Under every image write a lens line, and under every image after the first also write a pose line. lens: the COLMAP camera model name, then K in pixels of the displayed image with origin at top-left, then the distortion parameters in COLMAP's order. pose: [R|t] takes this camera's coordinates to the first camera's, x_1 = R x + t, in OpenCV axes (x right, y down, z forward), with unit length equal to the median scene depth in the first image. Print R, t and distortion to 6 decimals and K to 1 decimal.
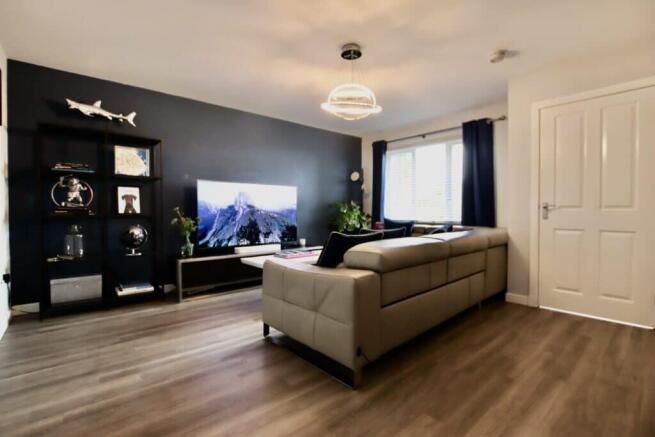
lens RADIAL K [[305.5, 0, 326.9], [0, 305.5, 217.0], [0, 0, 1]] dist [-0.014635, -0.000177]
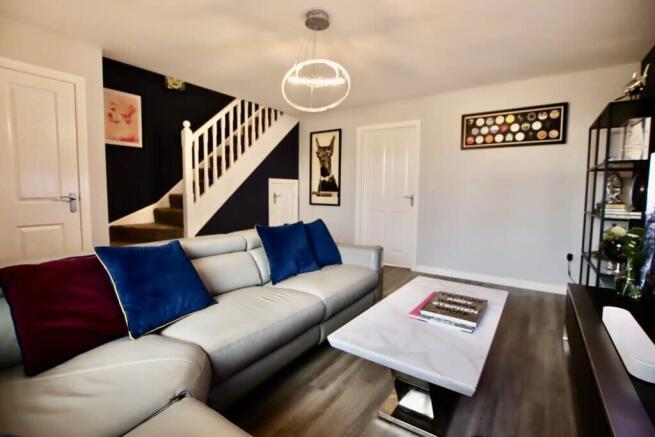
lens RADIAL K [[305.5, 0, 330.1], [0, 305.5, 216.9], [0, 0, 1]] dist [-0.014635, -0.000177]
pose [[-0.969818, 0.005096, -0.243775, 0.215479], [-0.018342, 0.995424, 0.093777, -0.060857], [0.243138, 0.095418, -0.965287, 1.527676]]
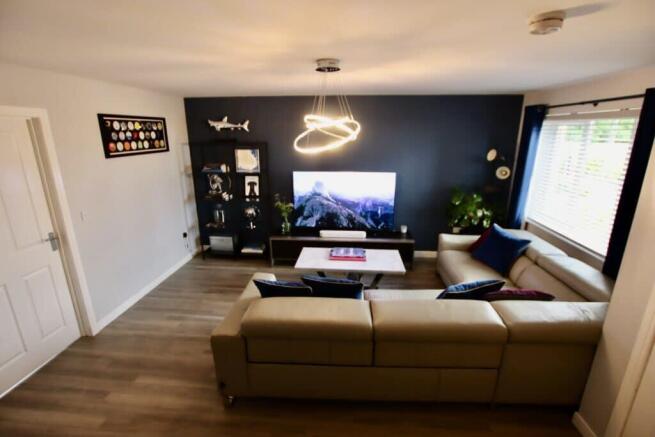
lens RADIAL K [[305.5, 0, 331.1], [0, 305.5, 217.4], [0, 0, 1]] dist [-0.014635, -0.000177]
pose [[0.700858, 0.196510, -0.685698, 0.601813], [-0.012458, 0.964528, 0.263685, -0.300411], [0.713192, -0.176263, 0.678446, 0.303157]]
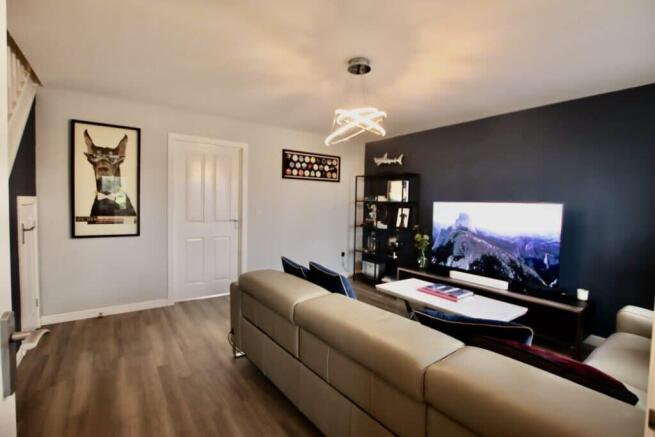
lens RADIAL K [[305.5, 0, 329.4], [0, 305.5, 215.5], [0, 0, 1]] dist [-0.014635, -0.000177]
pose [[-0.092432, 0.034512, -0.995121, 0.803262], [-0.035301, 0.998657, 0.037913, -0.110569], [0.995093, 0.038633, -0.091090, 0.825084]]
